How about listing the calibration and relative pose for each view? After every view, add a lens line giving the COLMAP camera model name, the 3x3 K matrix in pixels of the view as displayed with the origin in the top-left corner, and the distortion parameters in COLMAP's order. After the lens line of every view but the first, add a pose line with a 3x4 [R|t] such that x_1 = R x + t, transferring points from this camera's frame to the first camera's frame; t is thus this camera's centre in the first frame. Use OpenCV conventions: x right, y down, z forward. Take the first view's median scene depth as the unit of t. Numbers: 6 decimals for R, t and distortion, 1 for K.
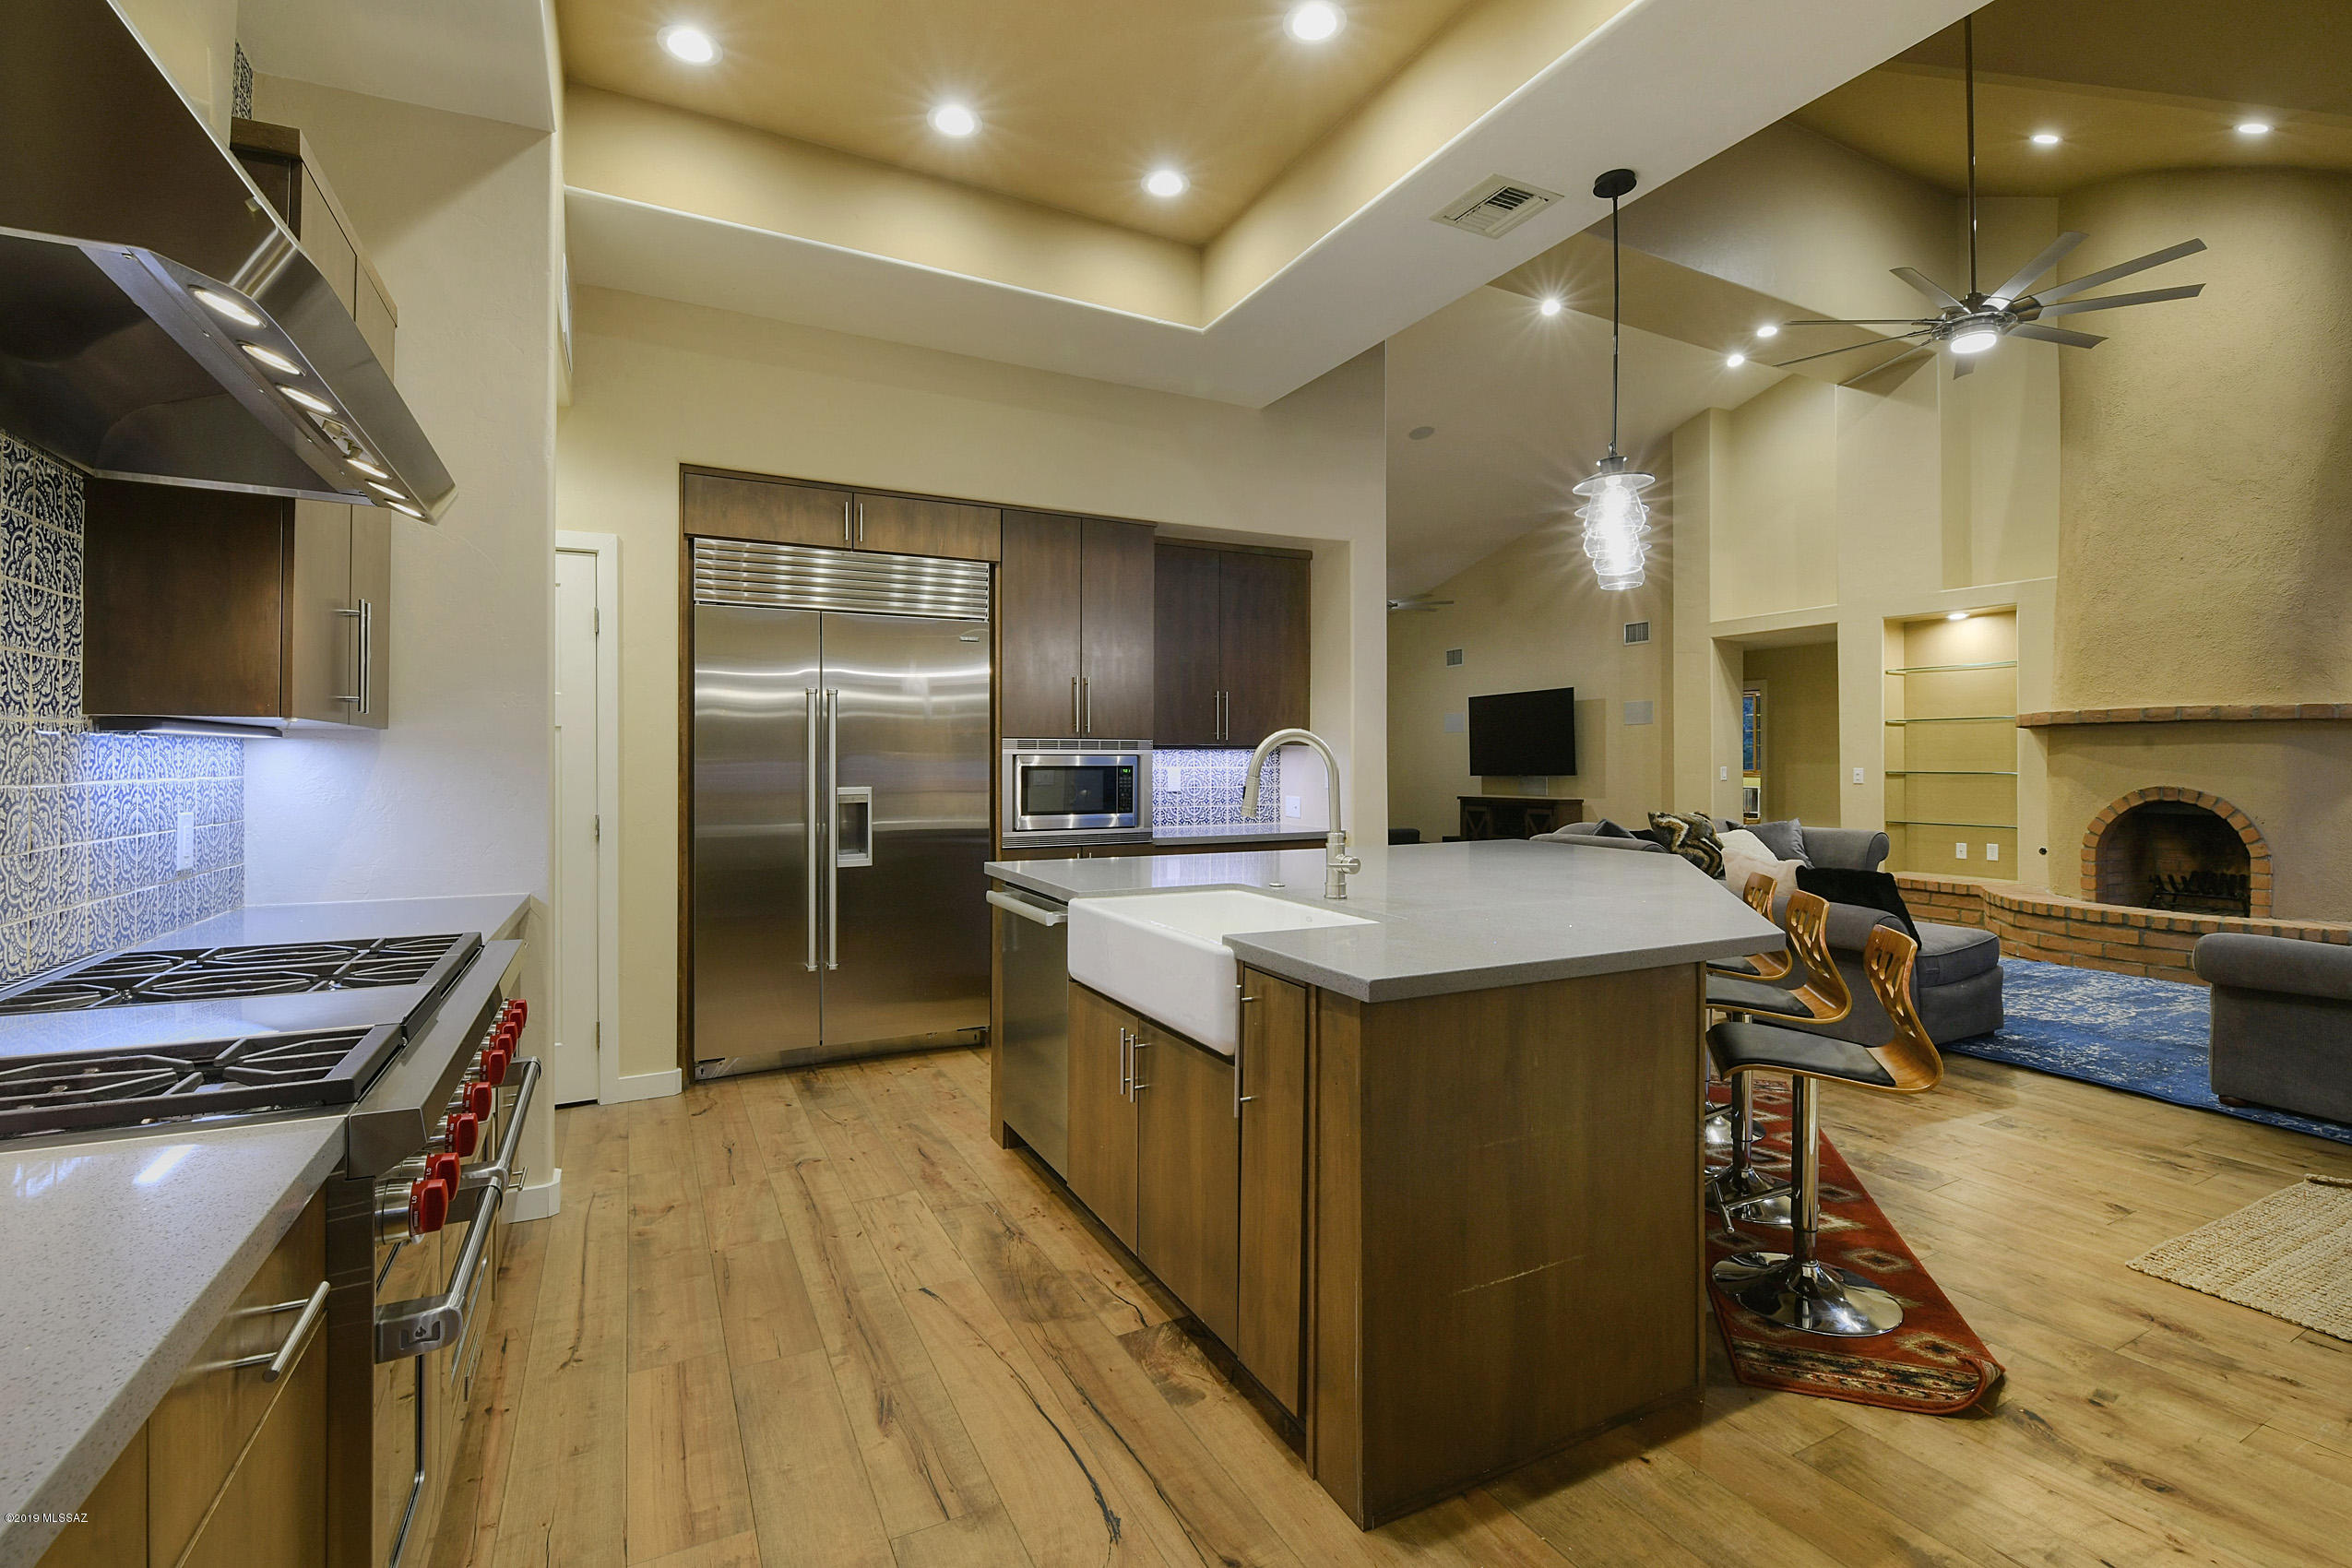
lens RADIAL K [[1042.6, 0, 1224.6], [0, 1042.6, 751.3], [0, 0, 1]] dist [0.000201, -0.008657]
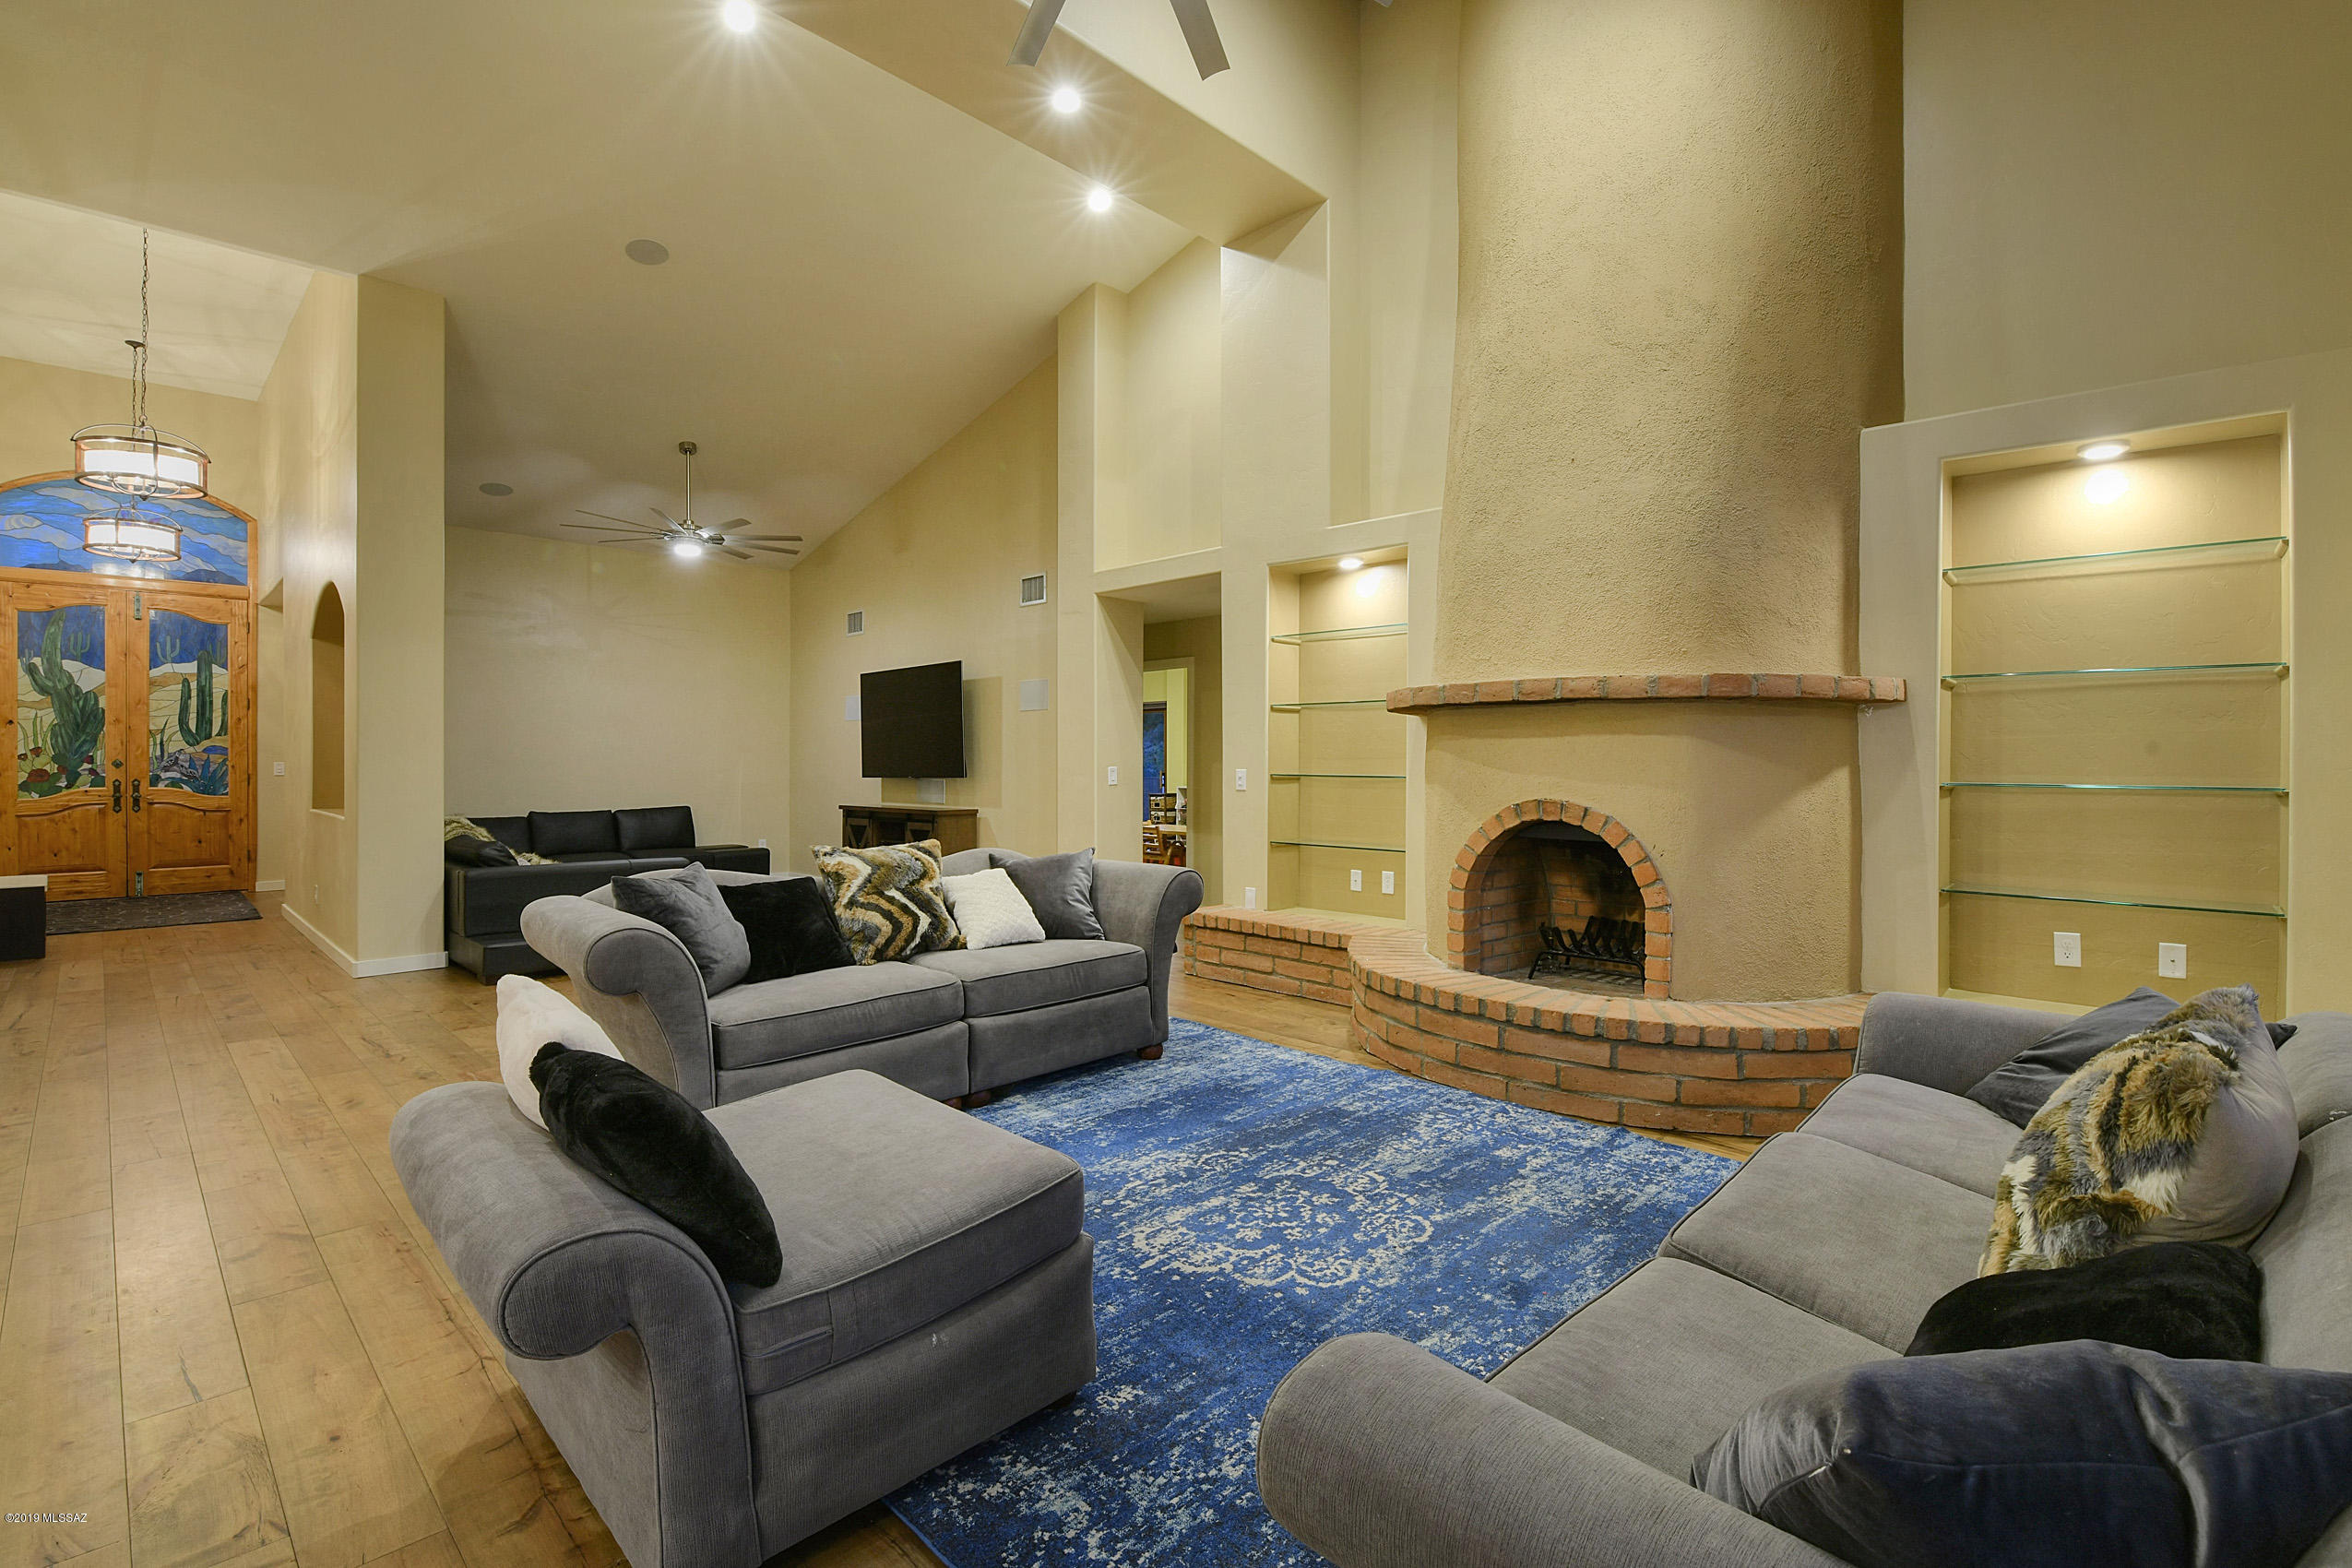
lens RADIAL K [[1017.7, 0, 1185.4], [0, 1017.7, 761.8], [0, 0, 1]] dist [0.001379, 0.000060]
pose [[0.959219, -0.002225, 0.282657, 0.472345], [-0.001573, 0.999912, 0.013208, 0.001882], [-0.282661, -0.013113, 0.959130, 0.413474]]
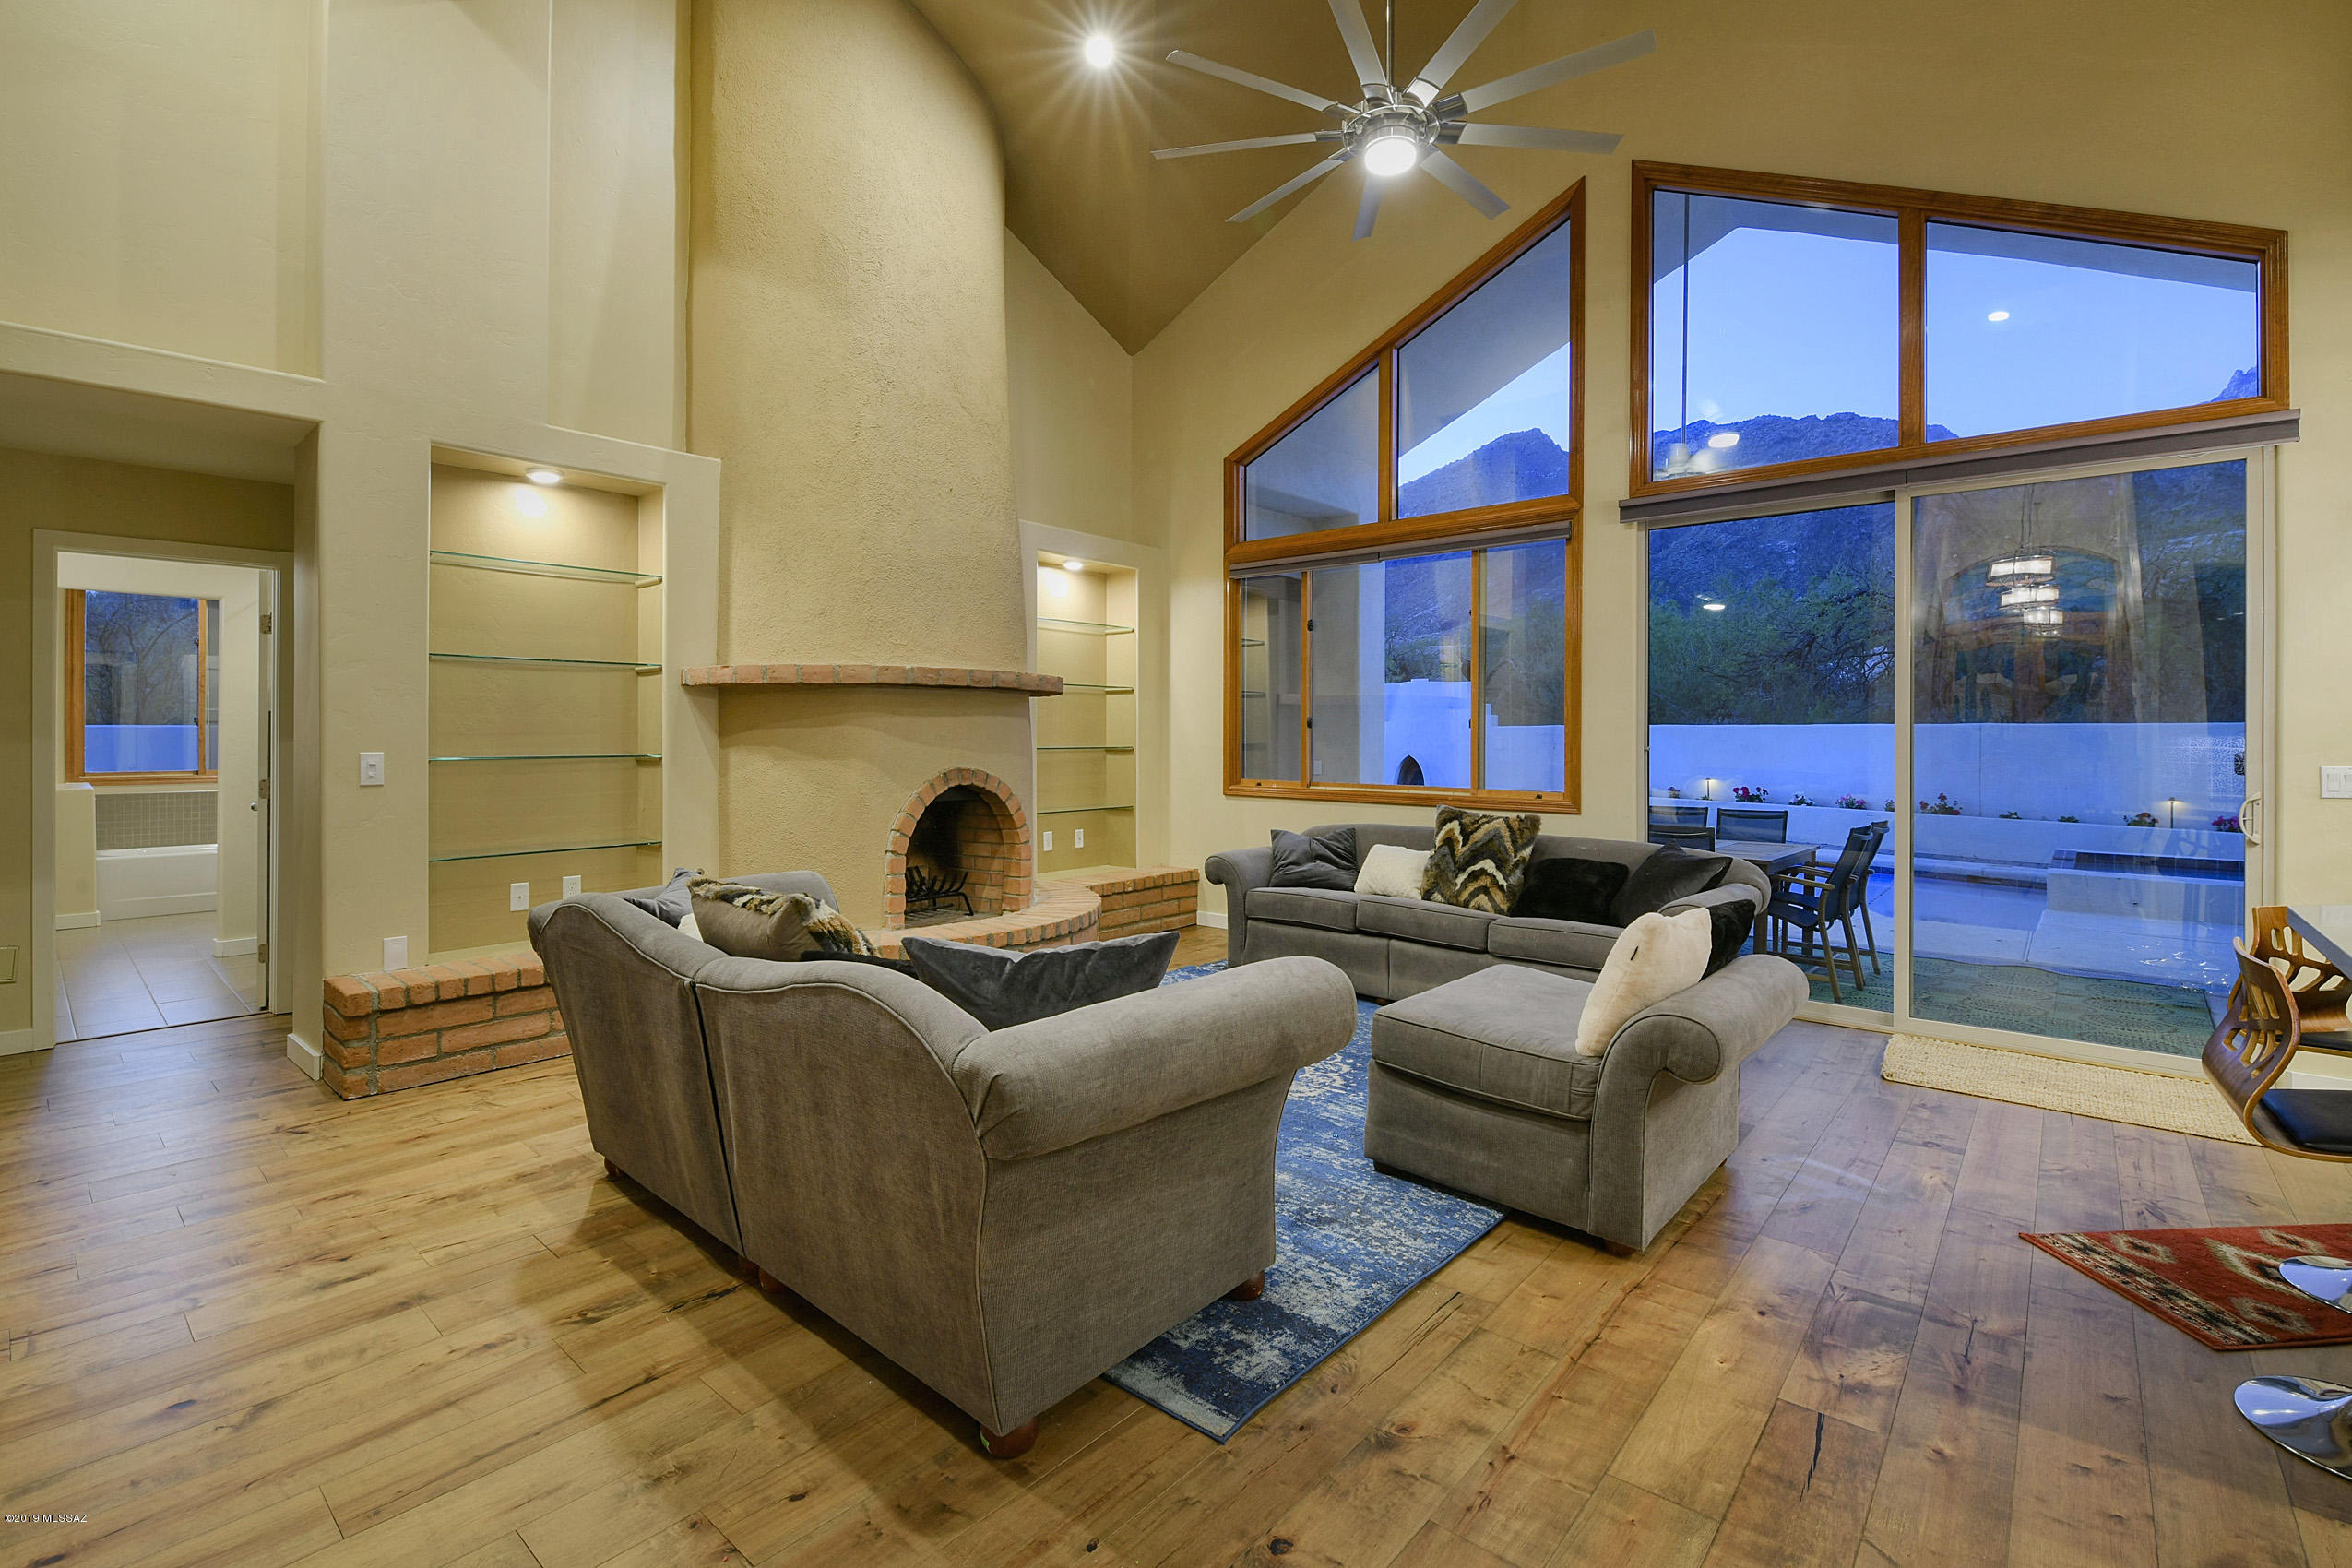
lens RADIAL K [[1077.9, 0, 1173.9], [0, 1077.9, 739.2], [0, 0, 1]] dist [-0.012030, -0.000132]
pose [[-0.338119, -0.006003, 0.941084, 0.055981], [-0.009694, 0.999949, 0.002896, 0.007342], [-0.941054, -0.008144, -0.338159, 1.063460]]
